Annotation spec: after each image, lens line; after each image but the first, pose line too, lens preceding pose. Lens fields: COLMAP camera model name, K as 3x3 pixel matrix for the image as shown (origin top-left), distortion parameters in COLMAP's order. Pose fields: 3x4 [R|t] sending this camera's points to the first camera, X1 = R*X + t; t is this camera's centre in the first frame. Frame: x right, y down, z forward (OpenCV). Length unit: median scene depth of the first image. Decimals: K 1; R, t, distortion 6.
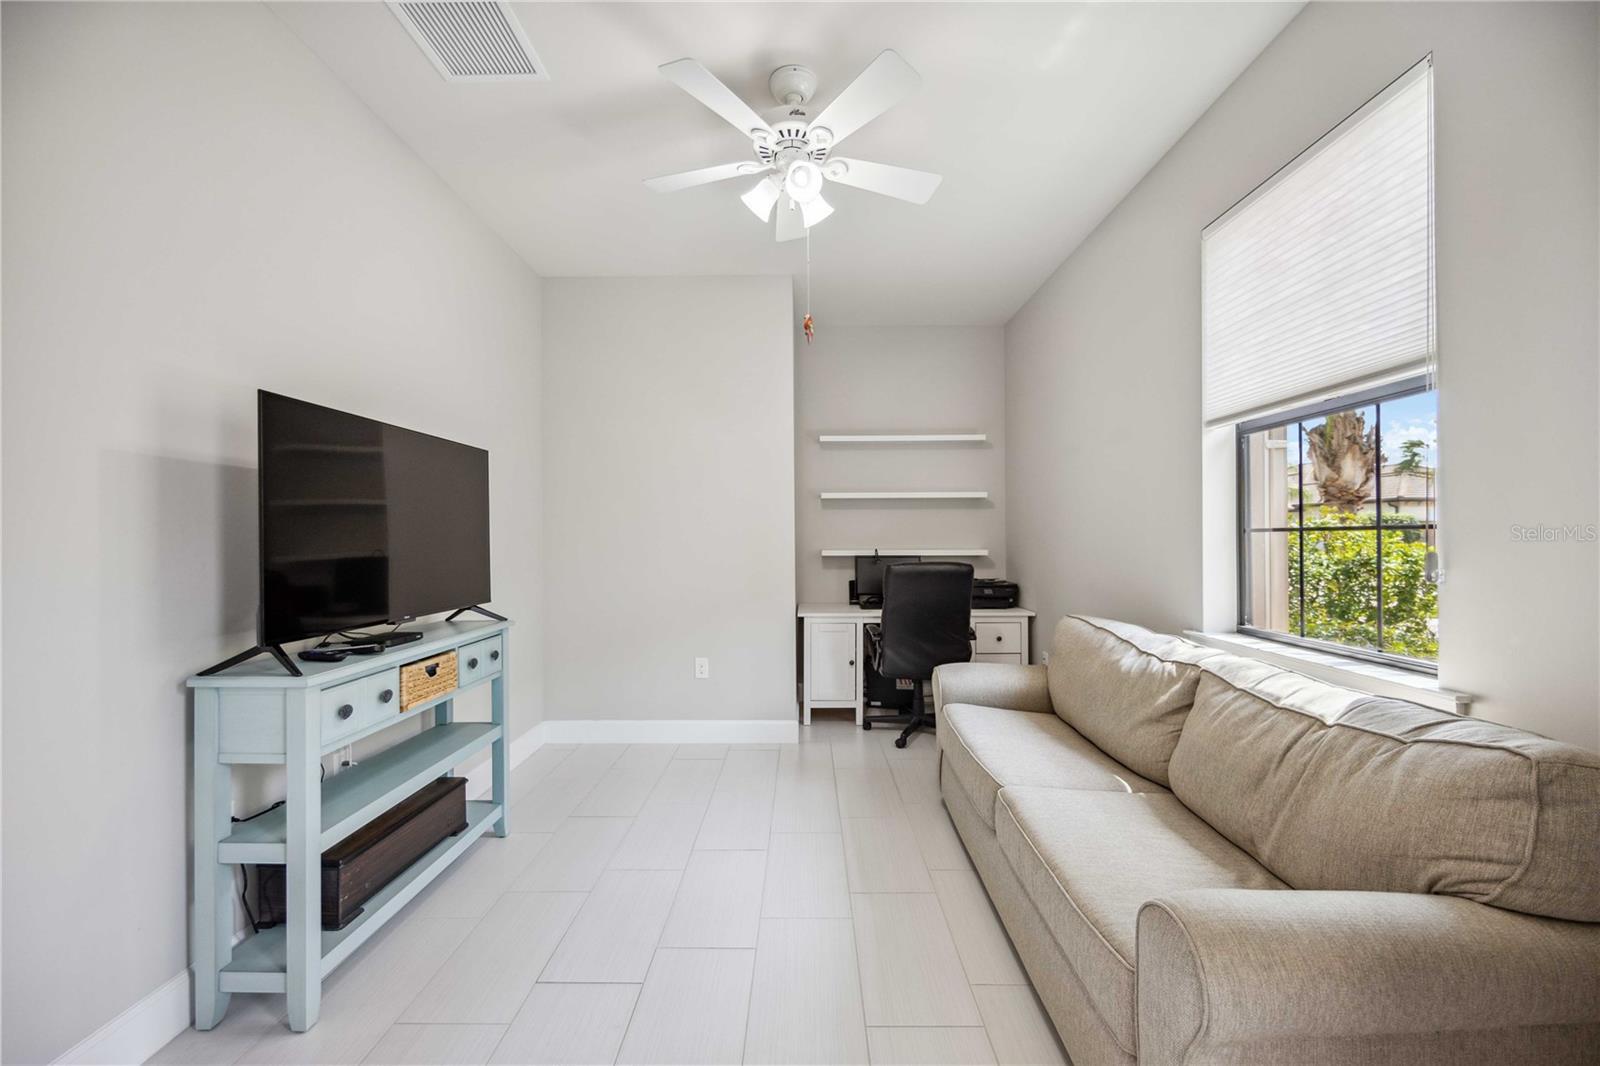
lens RADIAL K [[656.7, 0, 802.6], [0, 656.7, 539.2], [0, 0, 1]] dist [-0.005423, 0.001755]
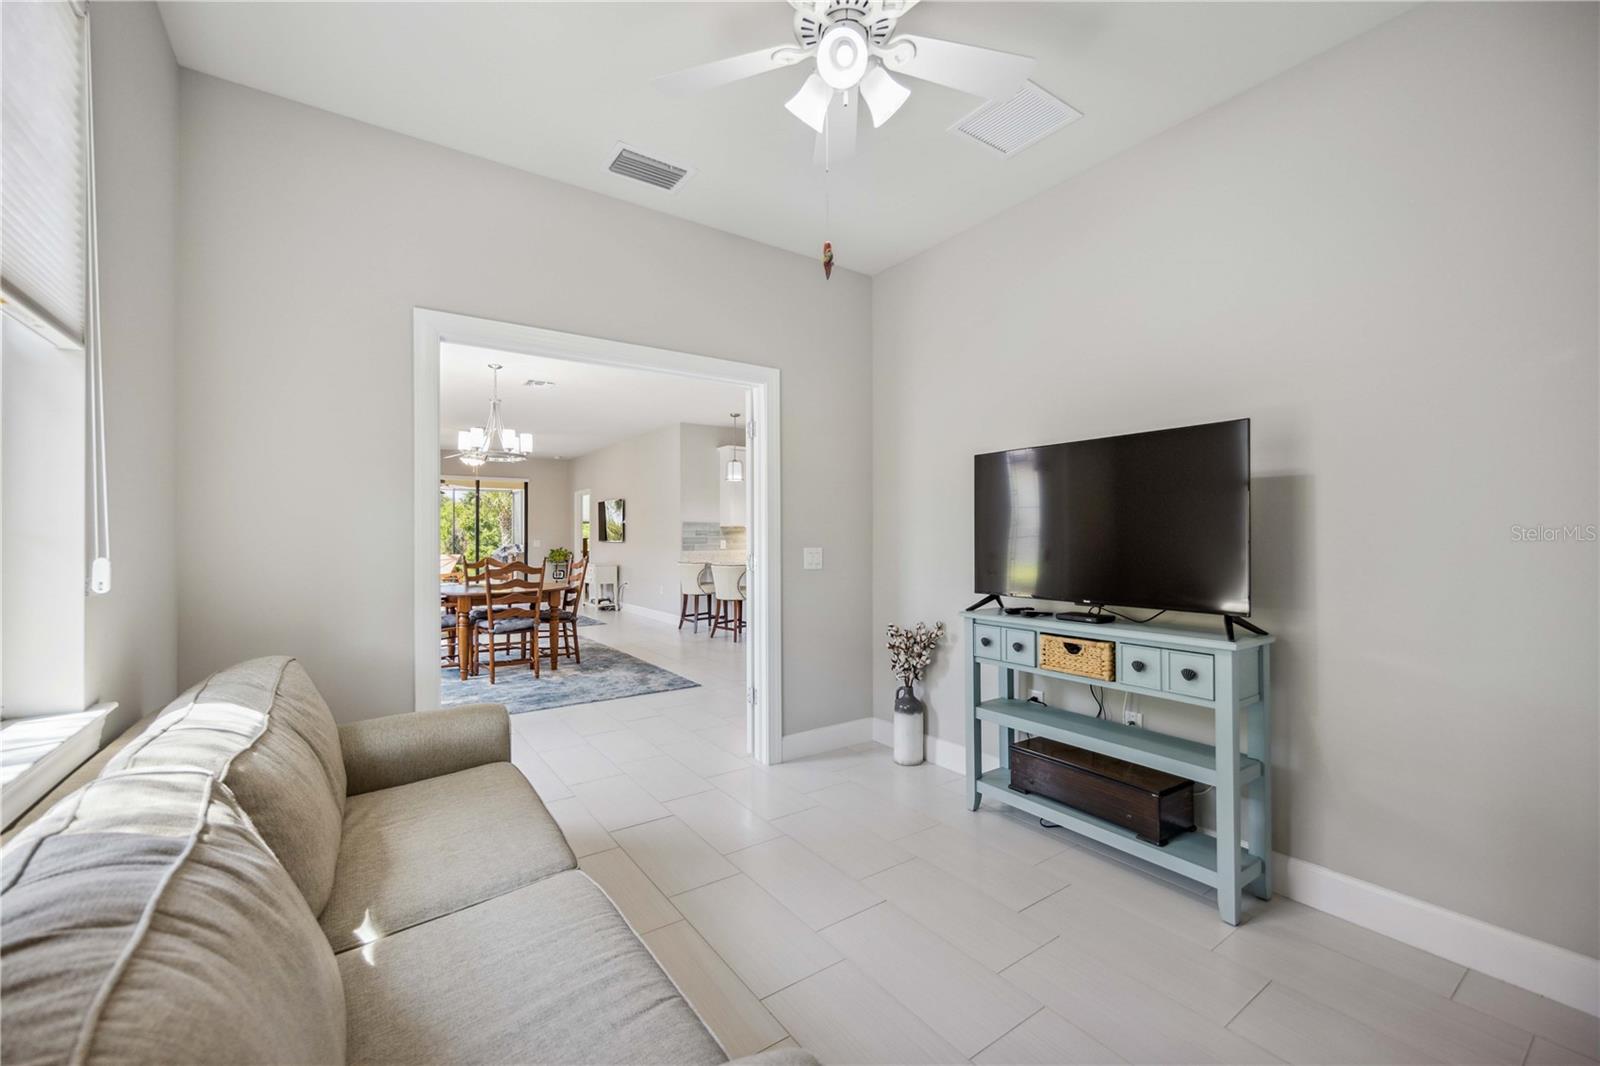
lens RADIAL K [[656.7, 0, 798.1], [0, 656.7, 535.2], [0, 0, 1]] dist [-0.005423, 0.001755]
pose [[-0.817675, 0.003828, -0.575668, 0.534526], [0.007359, 0.999966, -0.003803, 0.000831], [0.575633, -0.007346, -0.817675, 1.785525]]
